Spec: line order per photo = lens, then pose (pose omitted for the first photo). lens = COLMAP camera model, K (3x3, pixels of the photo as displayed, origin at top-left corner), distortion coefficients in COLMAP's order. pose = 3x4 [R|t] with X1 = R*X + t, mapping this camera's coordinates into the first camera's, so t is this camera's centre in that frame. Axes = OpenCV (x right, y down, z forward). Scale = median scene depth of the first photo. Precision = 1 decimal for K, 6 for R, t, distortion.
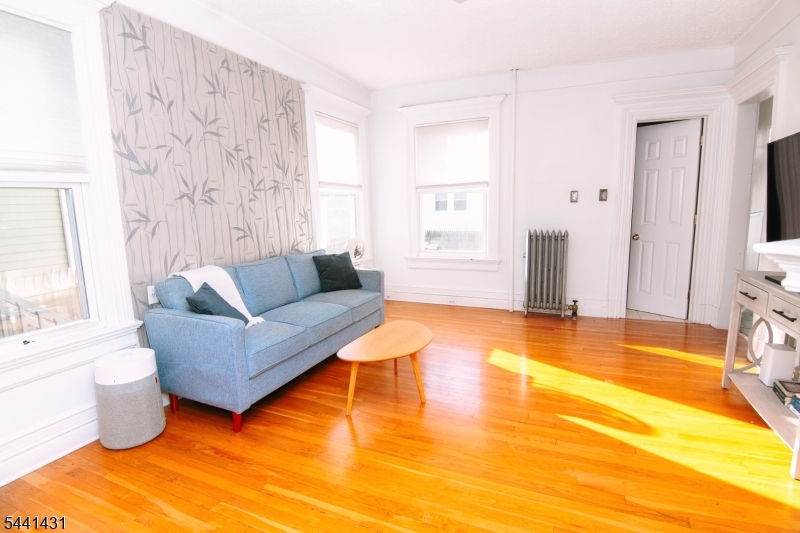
lens RADIAL K [[388.5, 0, 399.5], [0, 388.5, 262.6], [0, 0, 1]] dist [-0.001718, -0.012151]
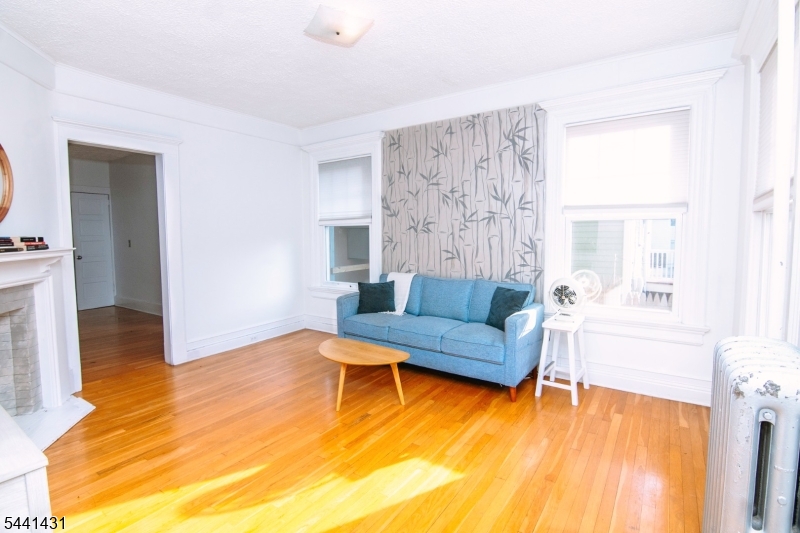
lens RADIAL K [[395.6, 0, 400.0], [0, 395.6, 266.5], [0, 0, 1]] dist [-0.002939, -0.000937]
pose [[-0.188041, 0.102885, -0.976758, 0.920996], [-0.137346, 0.981972, 0.129875, -0.187046], [0.972510, 0.158576, -0.170520, 1.068376]]
